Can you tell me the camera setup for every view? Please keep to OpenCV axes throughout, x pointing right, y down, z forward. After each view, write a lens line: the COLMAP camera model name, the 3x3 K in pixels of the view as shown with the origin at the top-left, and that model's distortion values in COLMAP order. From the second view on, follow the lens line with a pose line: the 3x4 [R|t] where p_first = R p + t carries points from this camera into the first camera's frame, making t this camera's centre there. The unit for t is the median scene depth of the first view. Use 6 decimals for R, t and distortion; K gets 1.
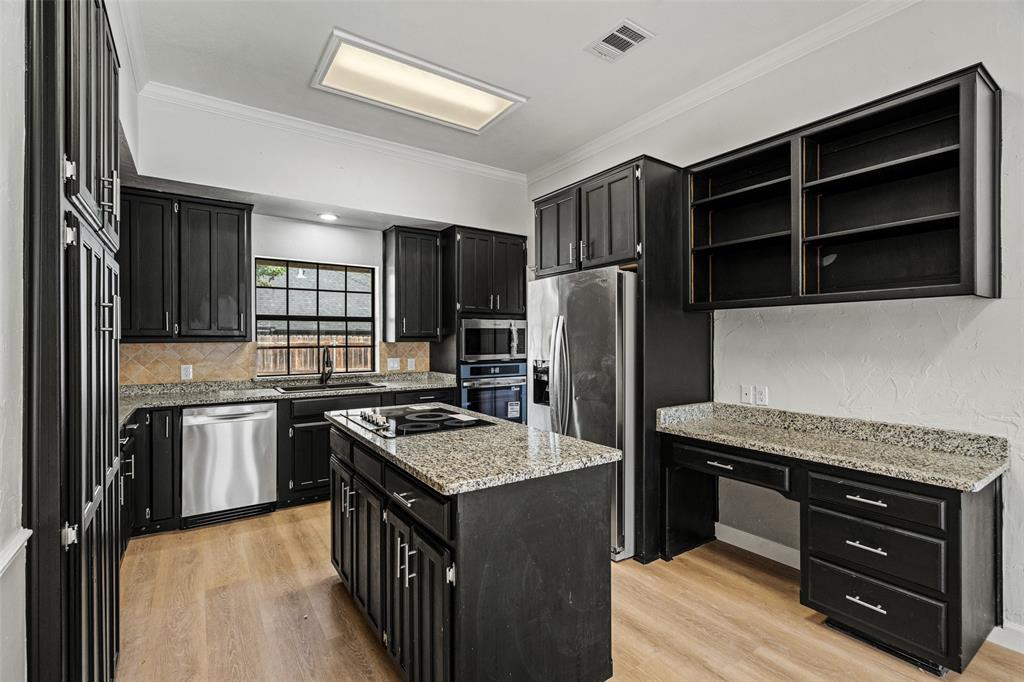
lens RADIAL K [[465.7, 0, 514.4], [0, 465.7, 339.6], [0, 0, 1]] dist [0.005003, -0.000554]
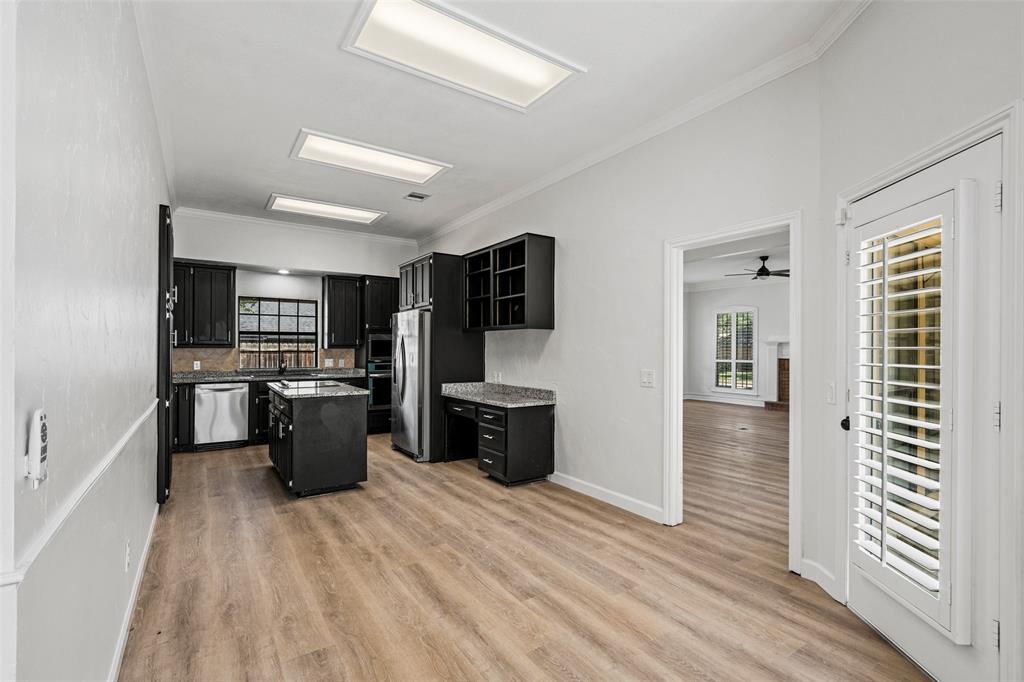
lens RADIAL K [[465.7, 0, 510.3], [0, 465.7, 345.0], [0, 0, 1]] dist [0.005003, -0.000554]
pose [[0.999889, 0.005619, -0.013833, 0.430793], [-0.005735, 0.999949, -0.008296, 0.003656], [0.013785, 0.008375, 0.999870, -0.638128]]
